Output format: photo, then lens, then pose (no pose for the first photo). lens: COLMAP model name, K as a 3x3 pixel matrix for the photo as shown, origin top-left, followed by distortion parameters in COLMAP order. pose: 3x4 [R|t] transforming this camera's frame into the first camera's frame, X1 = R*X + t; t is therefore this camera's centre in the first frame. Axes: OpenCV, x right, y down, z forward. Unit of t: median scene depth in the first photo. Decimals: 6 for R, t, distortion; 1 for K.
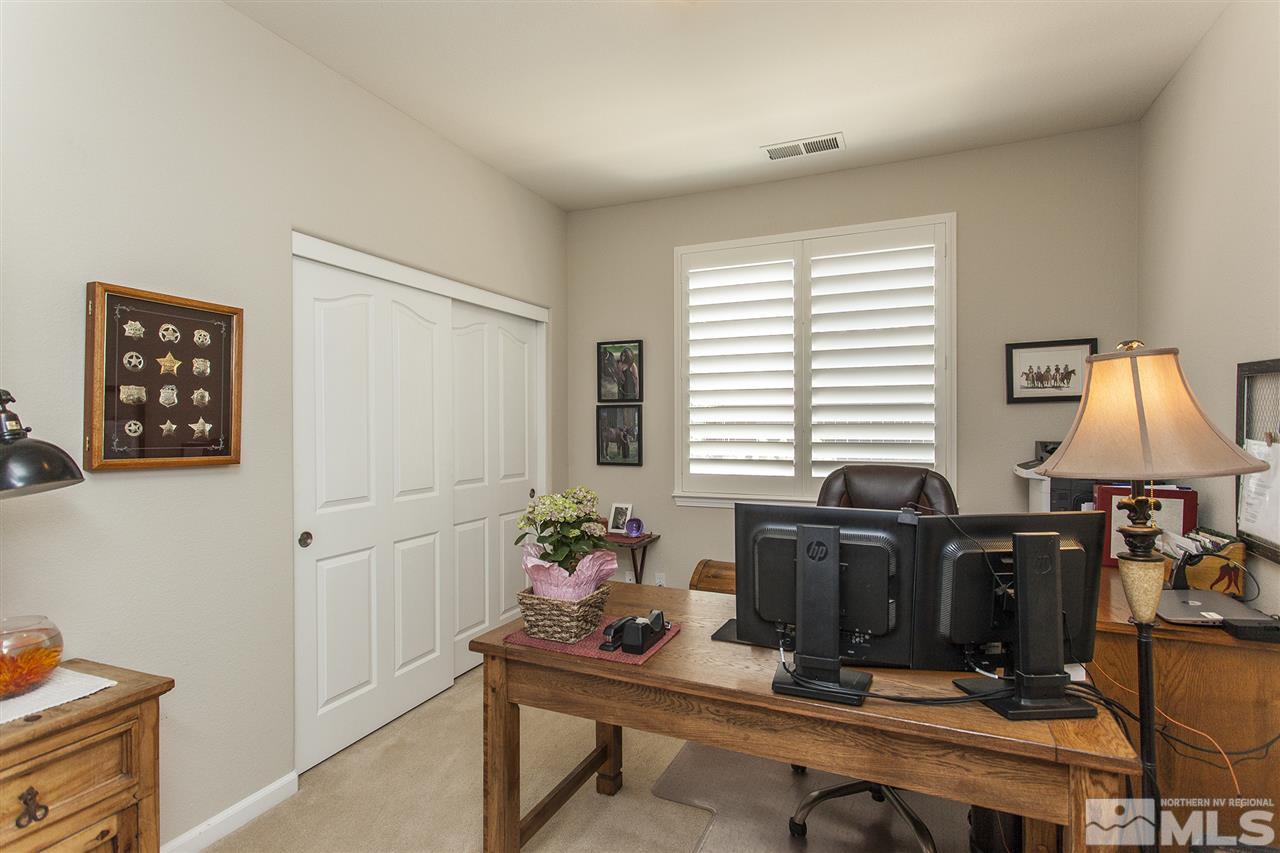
lens RADIAL K [[628.3, 0, 652.9], [0, 628.3, 425.0], [0, 0, 1]] dist [0.005155, 0.000381]
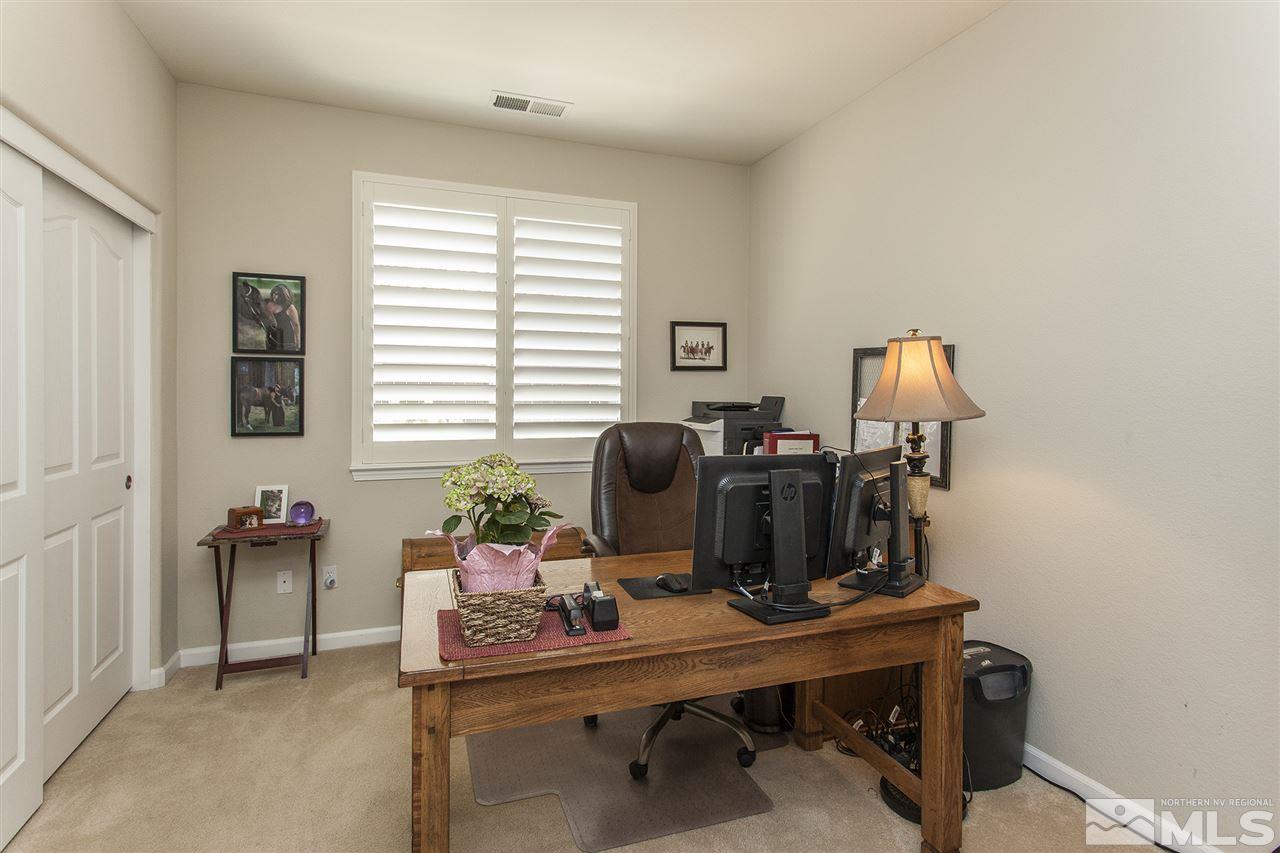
lens RADIAL K [[628.3, 0, 644.6], [0, 628.3, 400.1], [0, 0, 1]] dist [0.005155, 0.000381]
pose [[0.728808, -0.001522, 0.684716, -0.273260], [-0.007721, 0.999916, 0.010440, 0.009471], [-0.684674, -0.012896, 0.728735, 0.136236]]
